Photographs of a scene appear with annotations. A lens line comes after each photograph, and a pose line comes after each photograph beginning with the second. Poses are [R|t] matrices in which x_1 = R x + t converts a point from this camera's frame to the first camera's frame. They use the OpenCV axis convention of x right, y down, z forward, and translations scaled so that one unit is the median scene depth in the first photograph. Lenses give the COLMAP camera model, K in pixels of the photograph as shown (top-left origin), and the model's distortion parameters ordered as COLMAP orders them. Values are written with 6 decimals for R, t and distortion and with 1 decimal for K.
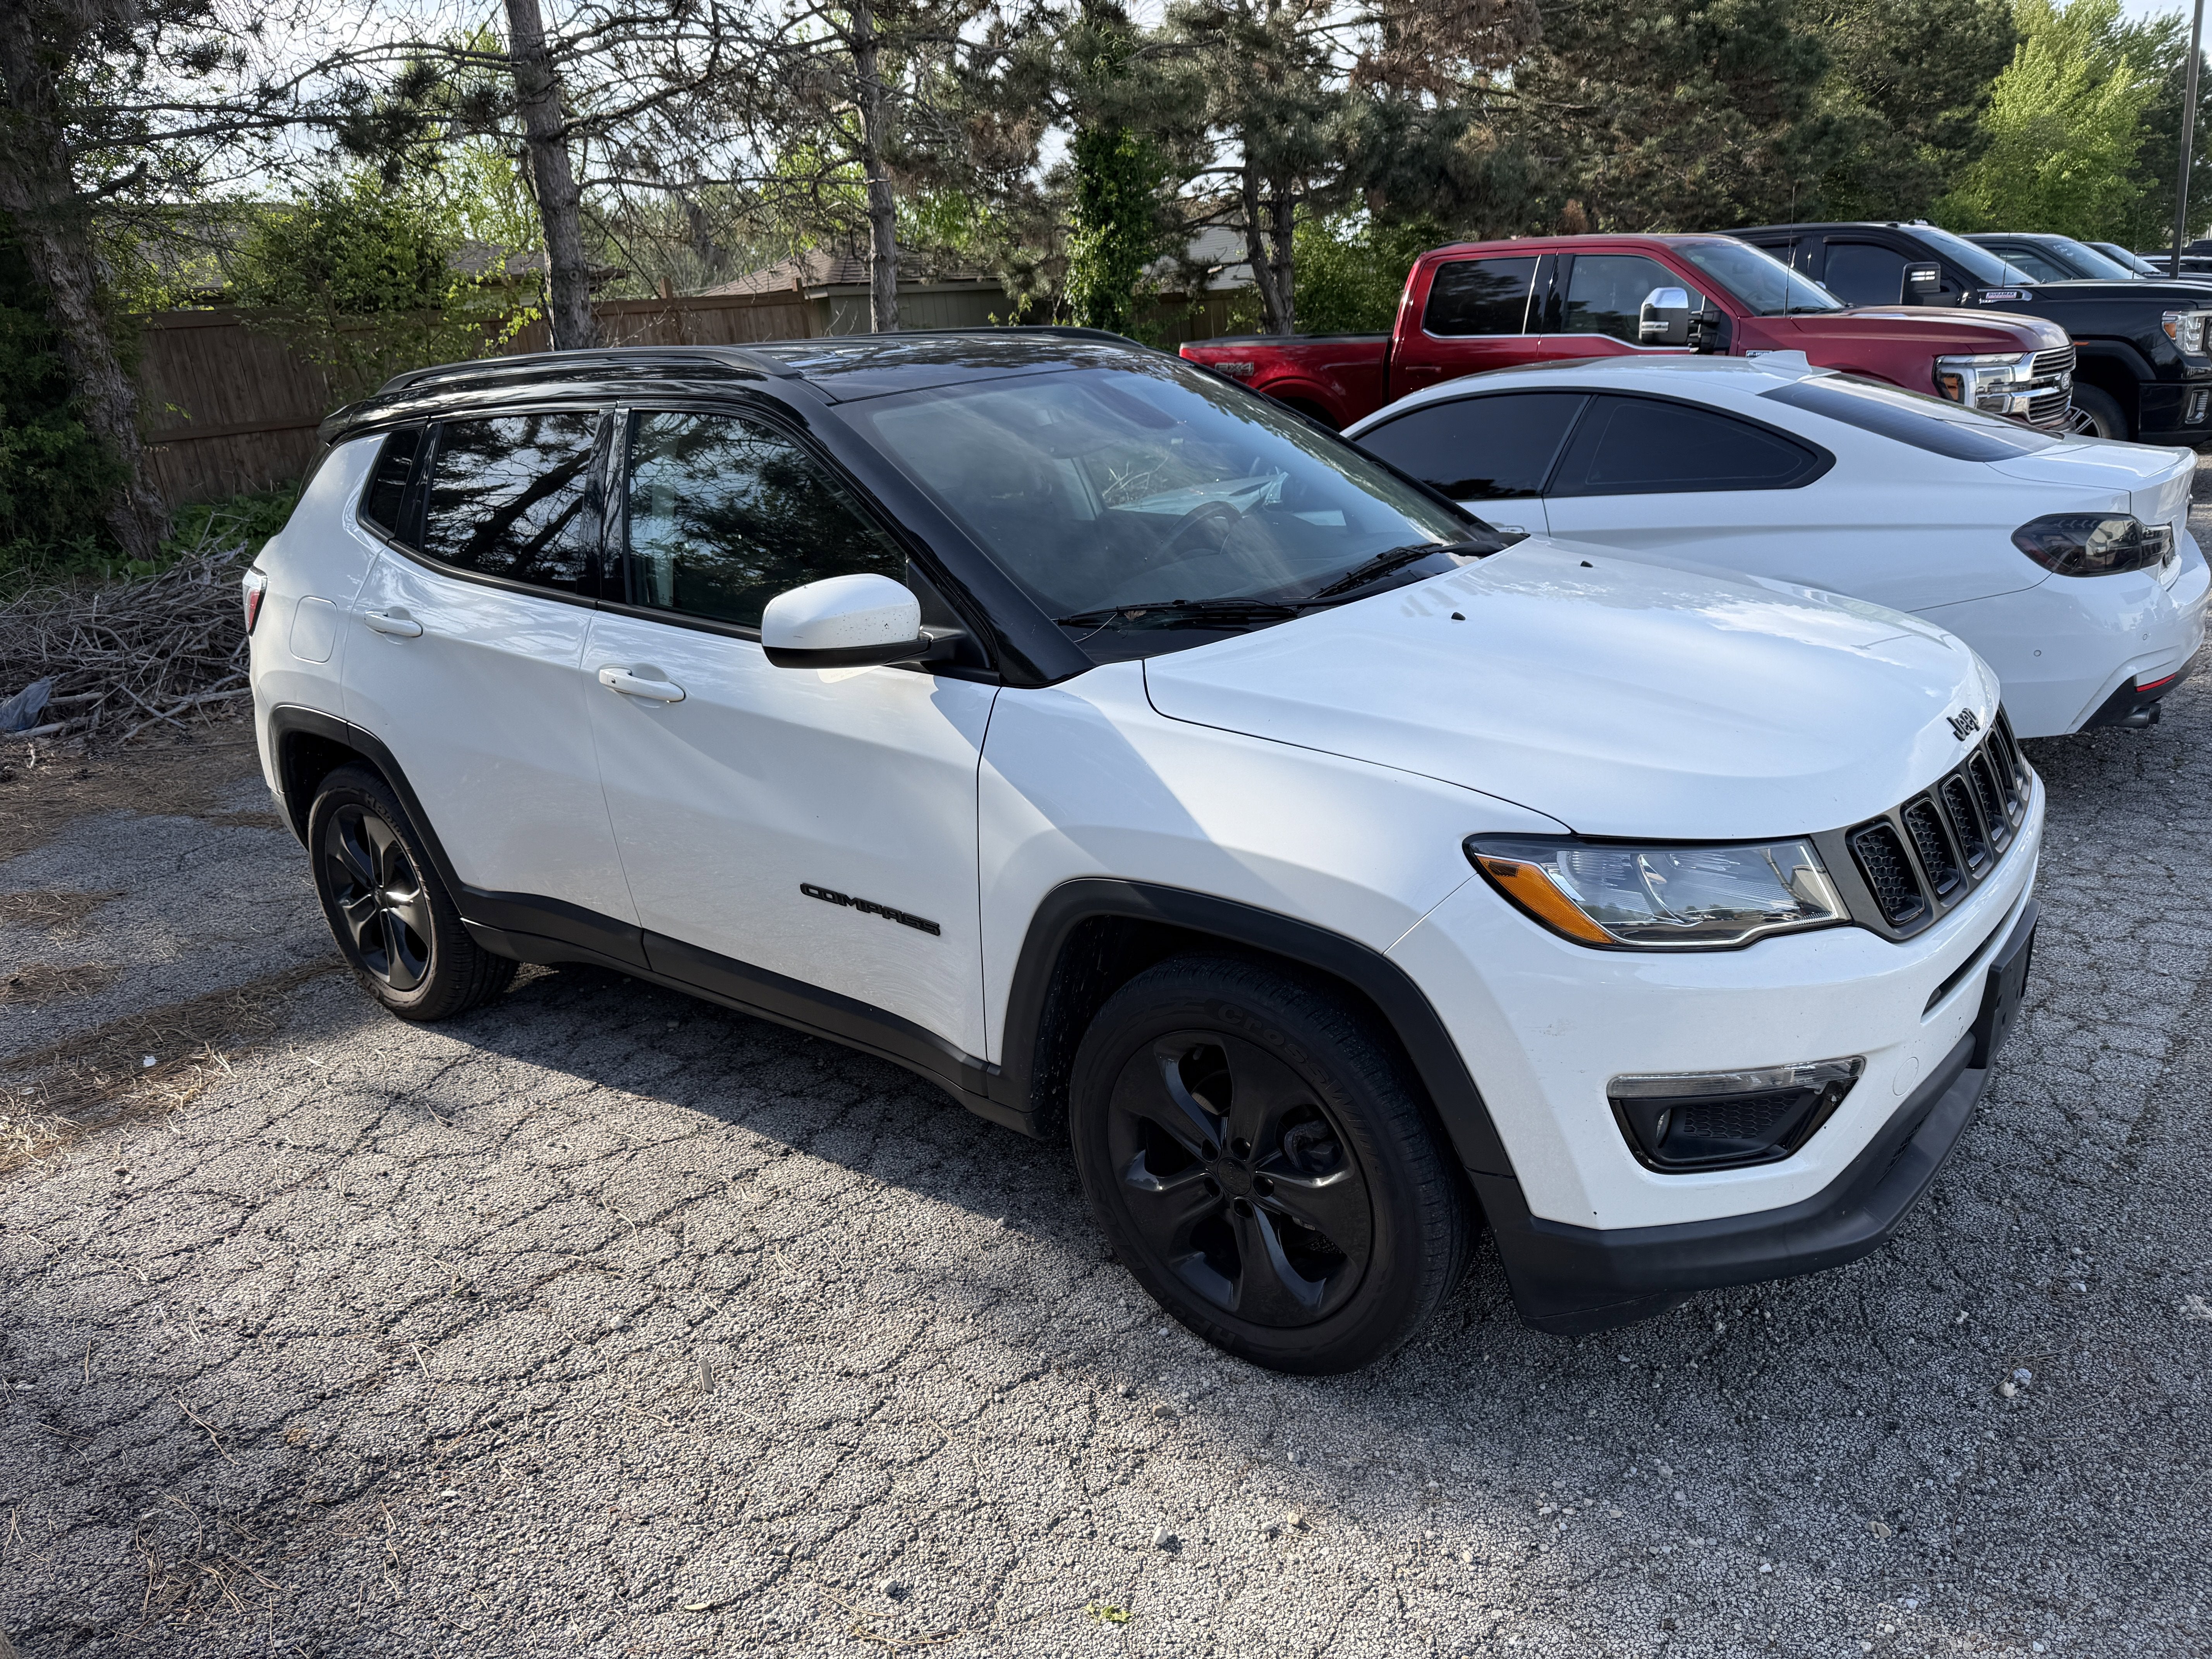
lens RADIAL K [[1540.3, 0, 1129.8], [0, 1540.3, 852.6], [0, 0, 1]] dist [0.046837, -0.065746]
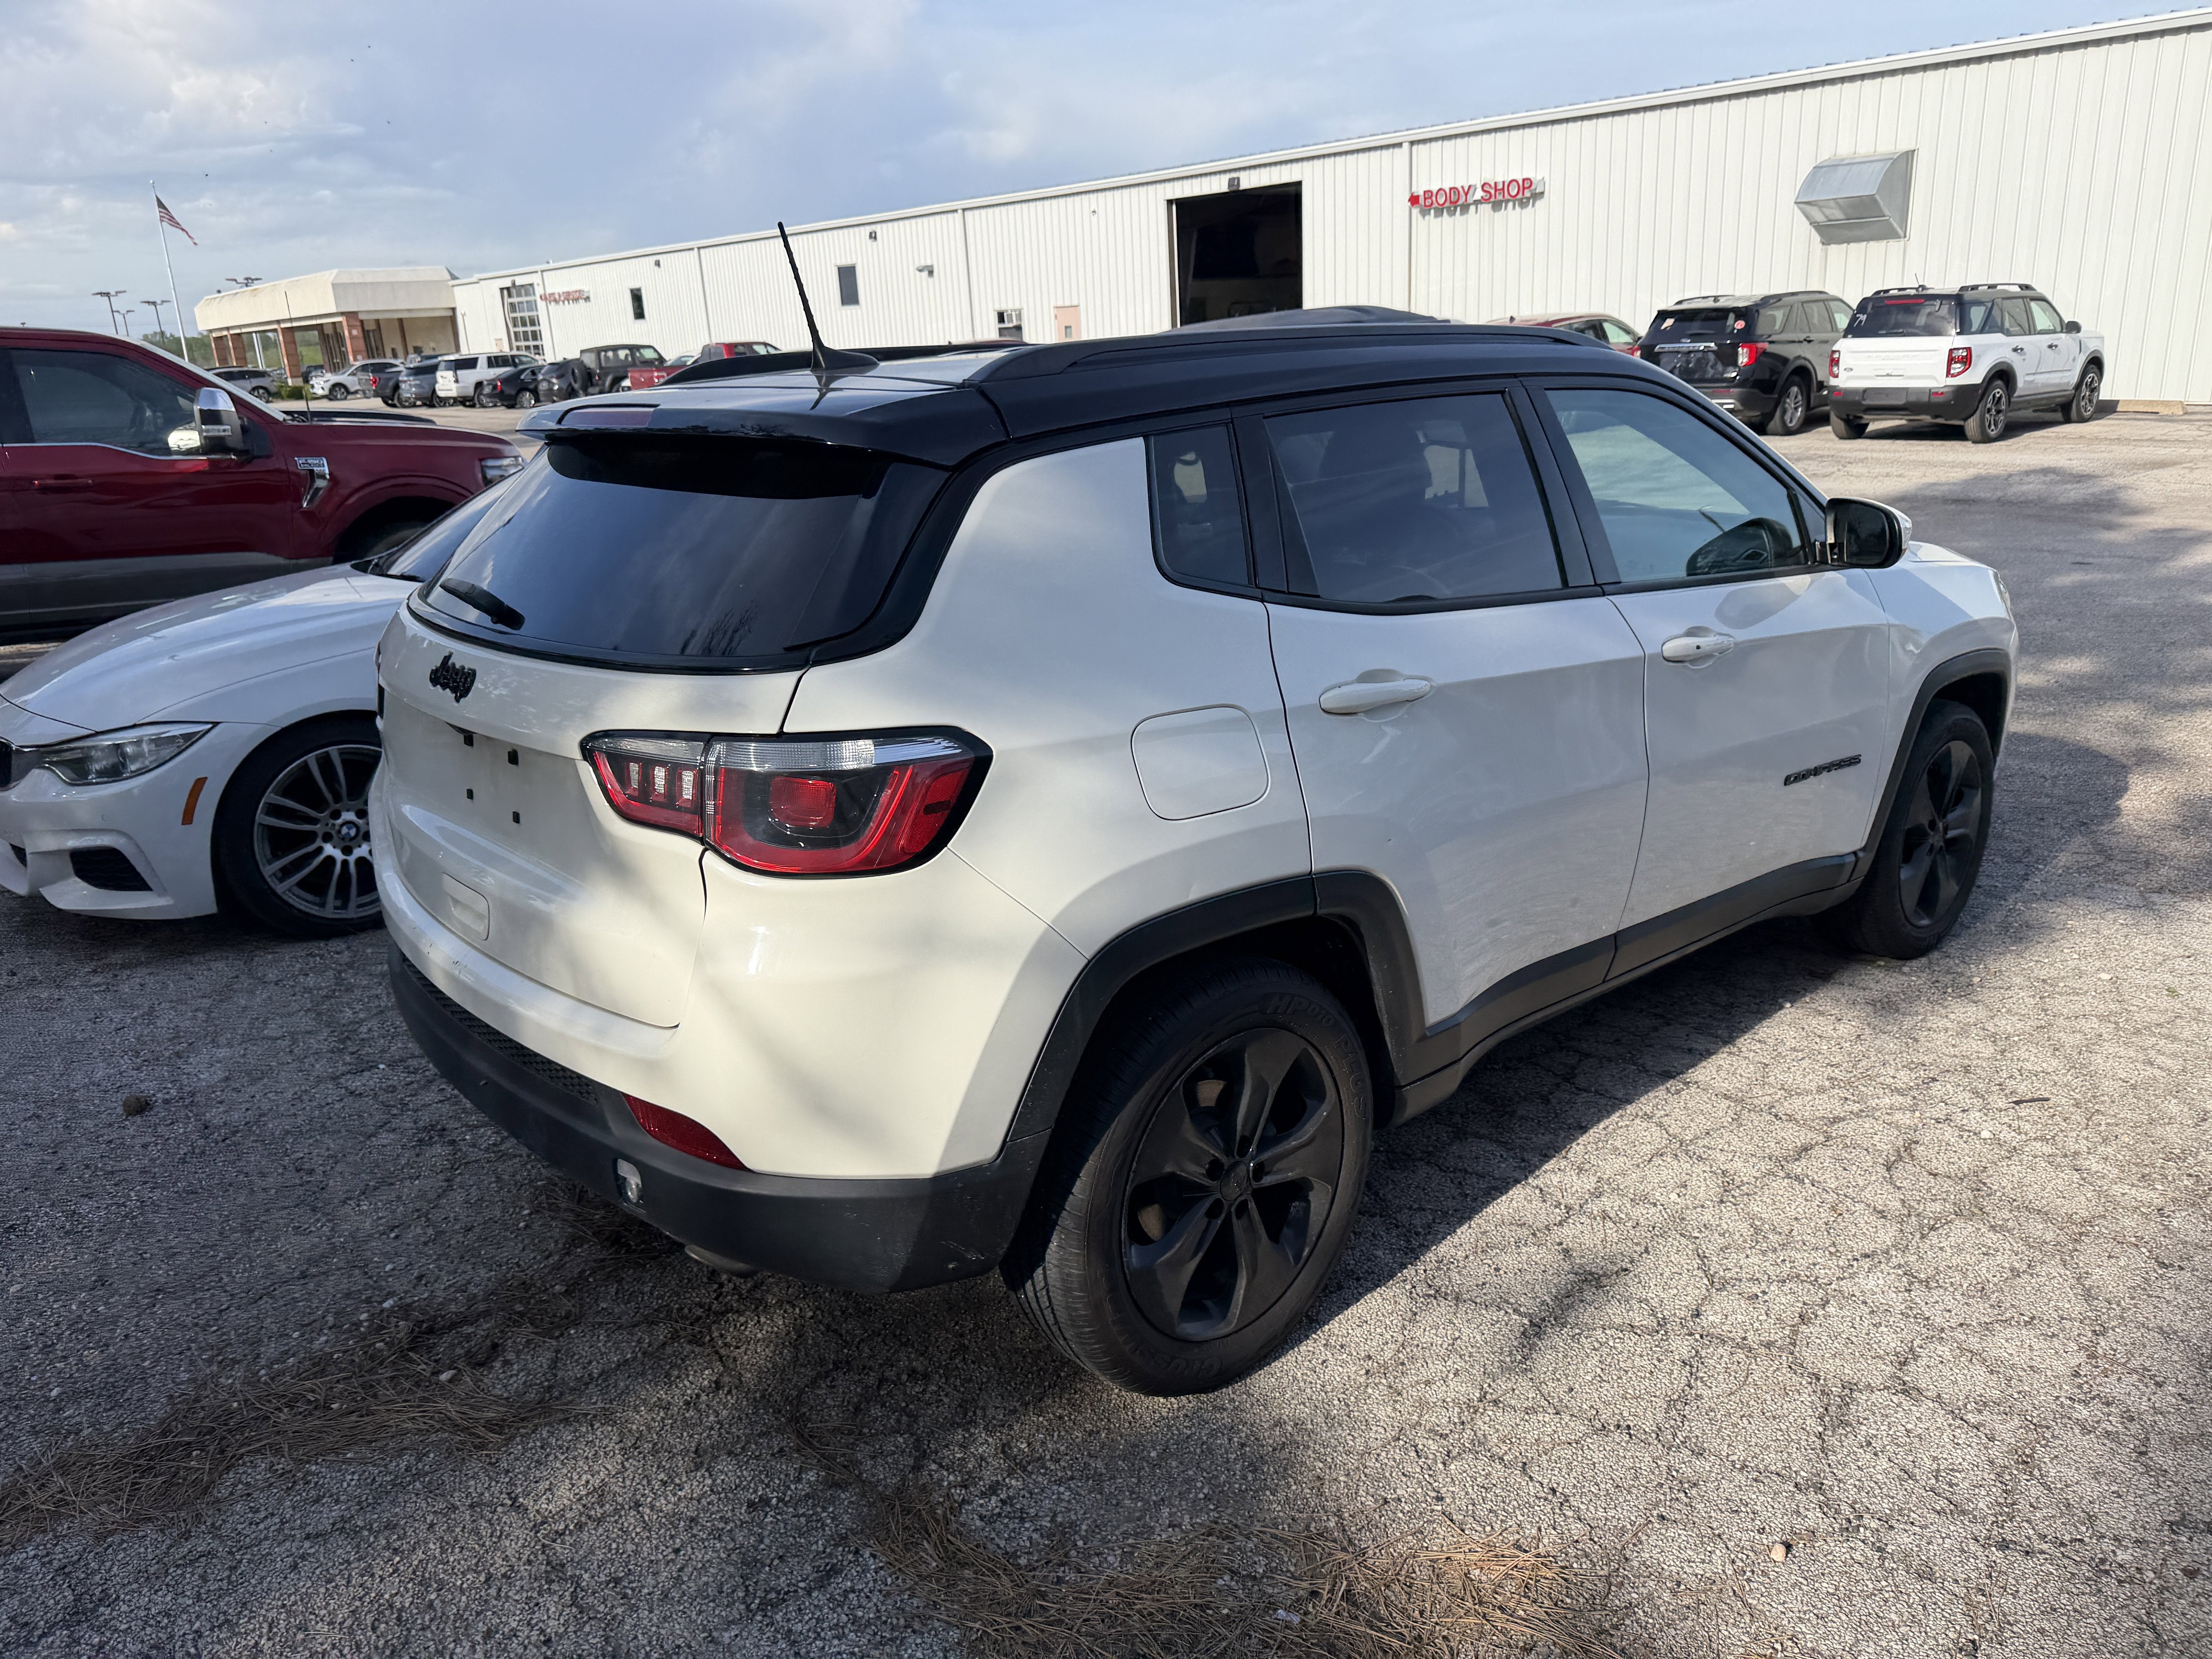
lens RADIAL K [[1568.0, 0, 1113.2], [0, 1568.0, 817.7], [0, 0, 1]] dist [-0.000555, -0.005416]
pose [[0.181259, -0.214116, 0.959843, -0.397666], [0.333730, 0.931486, 0.144768, -0.080459], [-0.925078, 0.294088, 0.240297, 0.326051]]
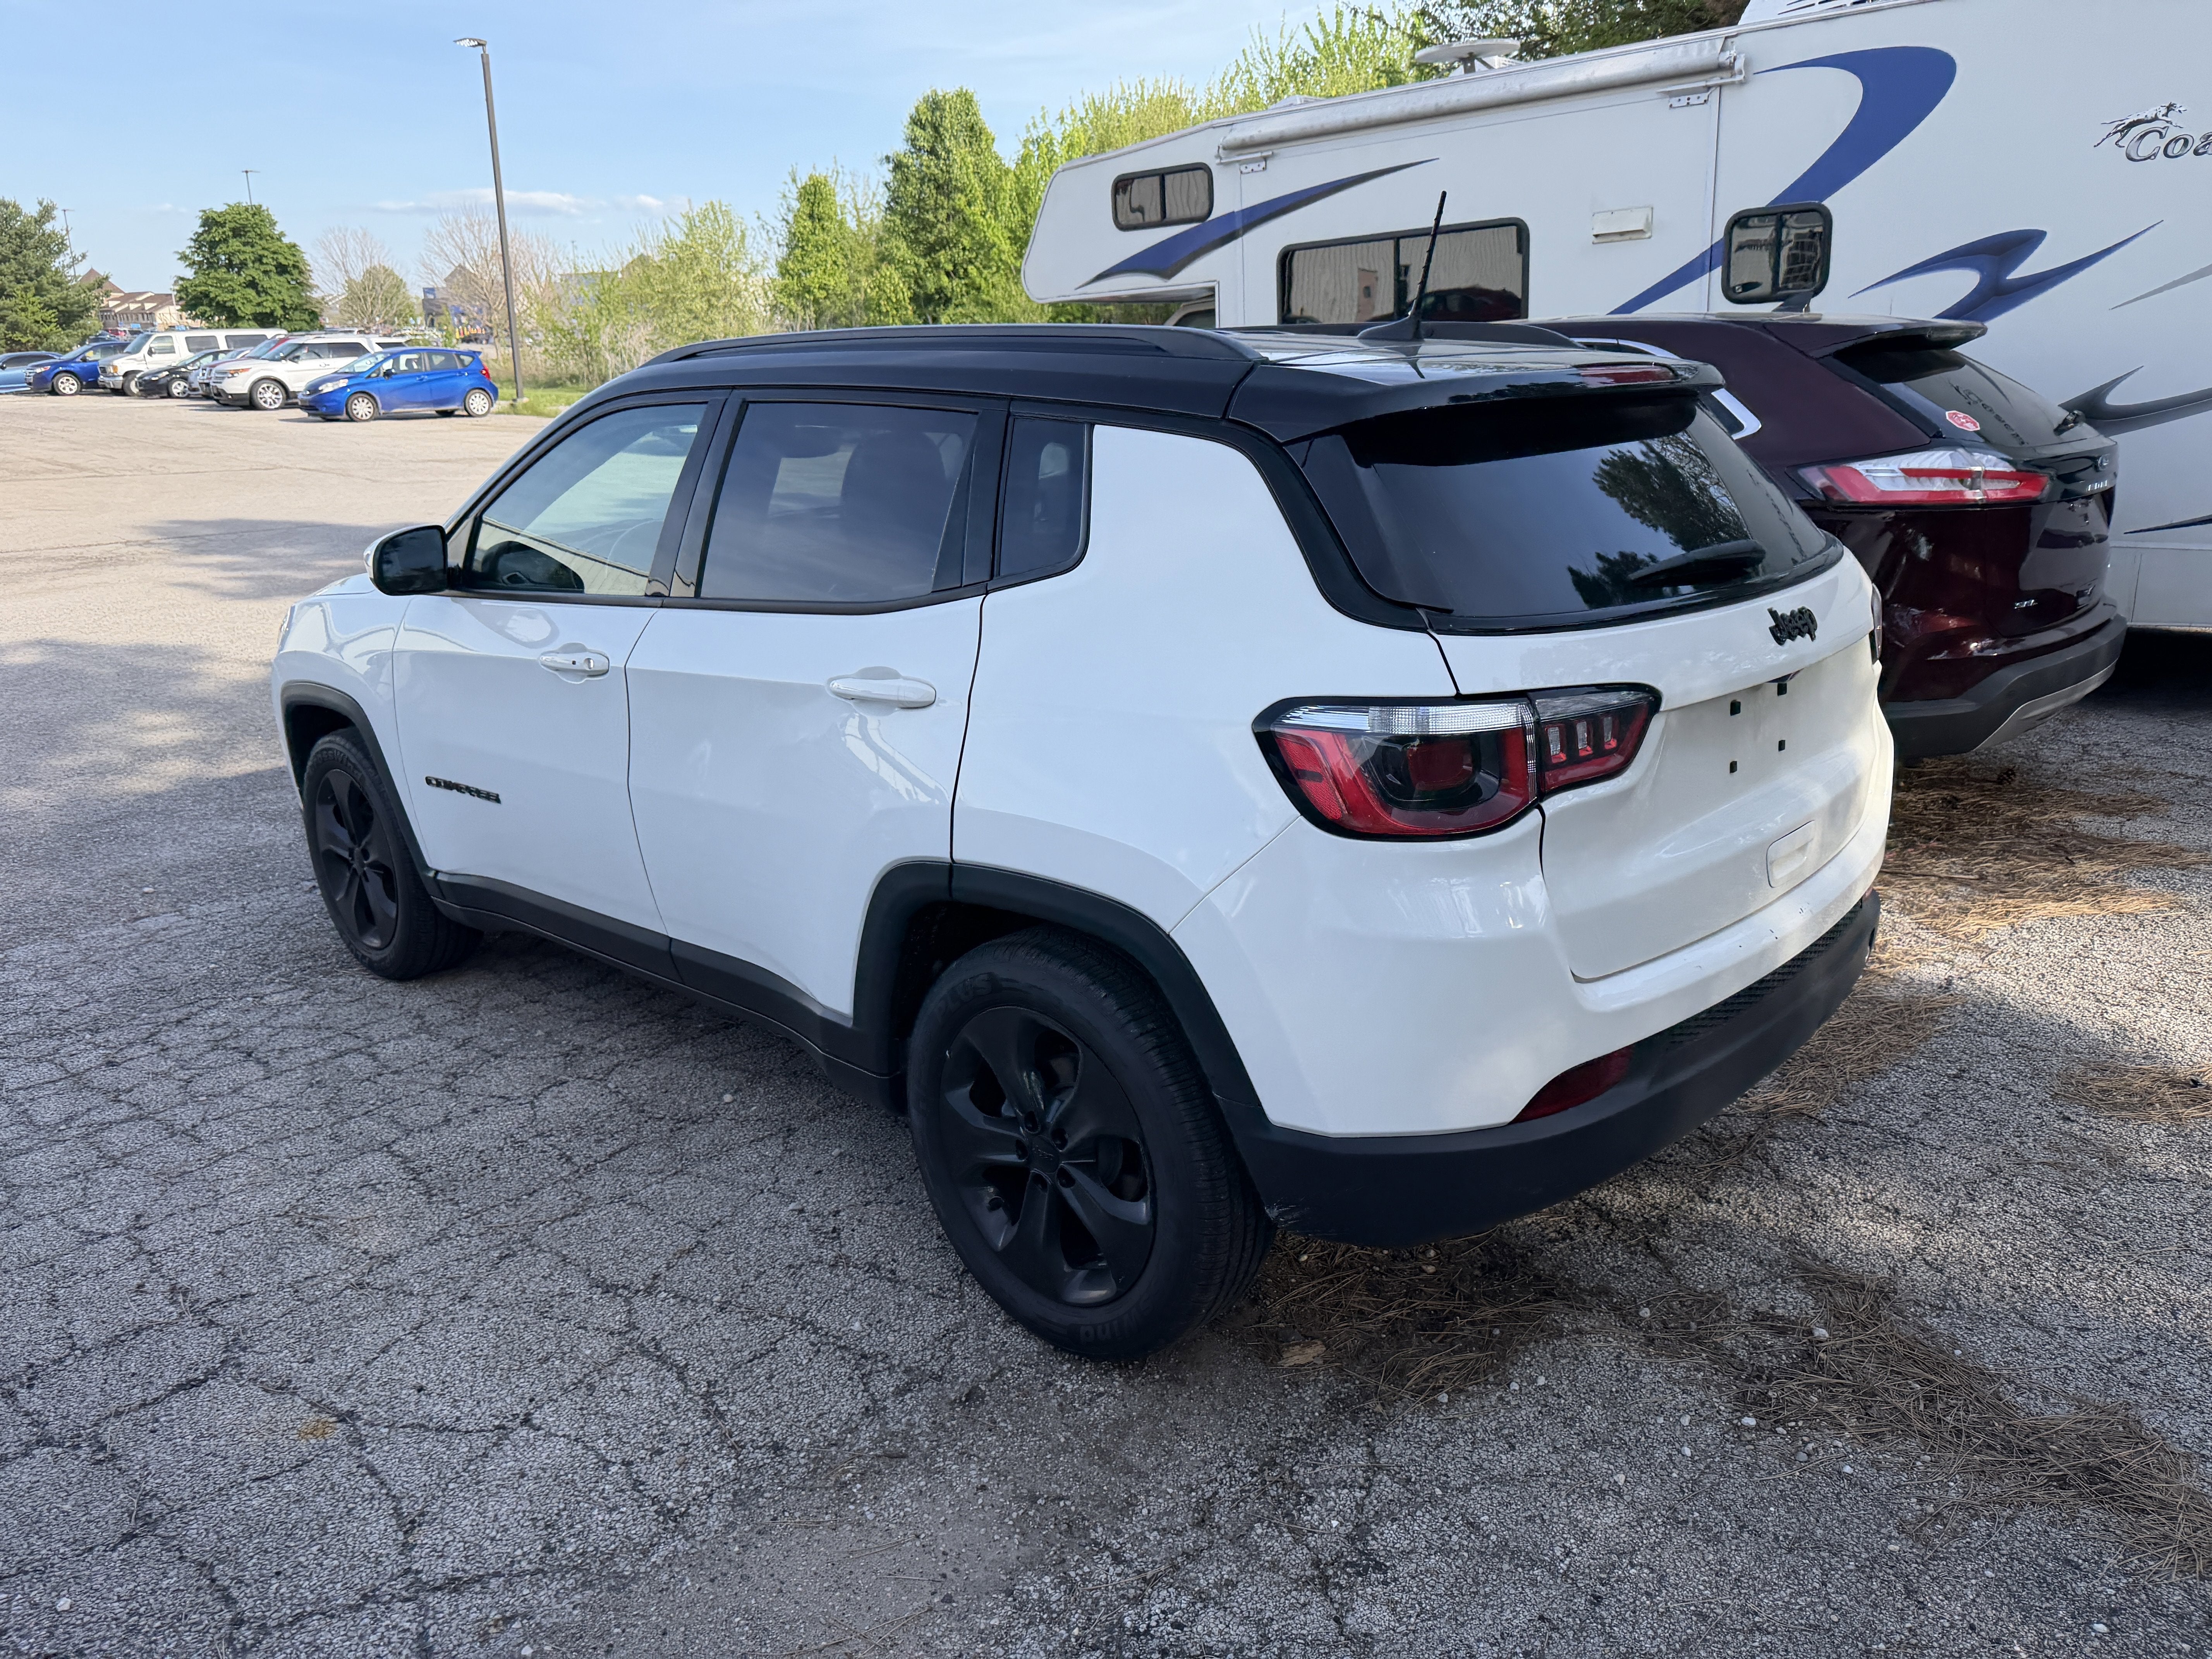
lens RADIAL K [[1564.5, 0, 1116.3], [0, 1564.5, 833.0], [0, 0, 1]] dist [0.030366, -0.043220]
pose [[-0.991185, 0.061984, 0.117088, -0.125552], [0.118376, 0.811205, 0.572655, -0.214198], [-0.059487, 0.581468, -0.811392, 0.665920]]
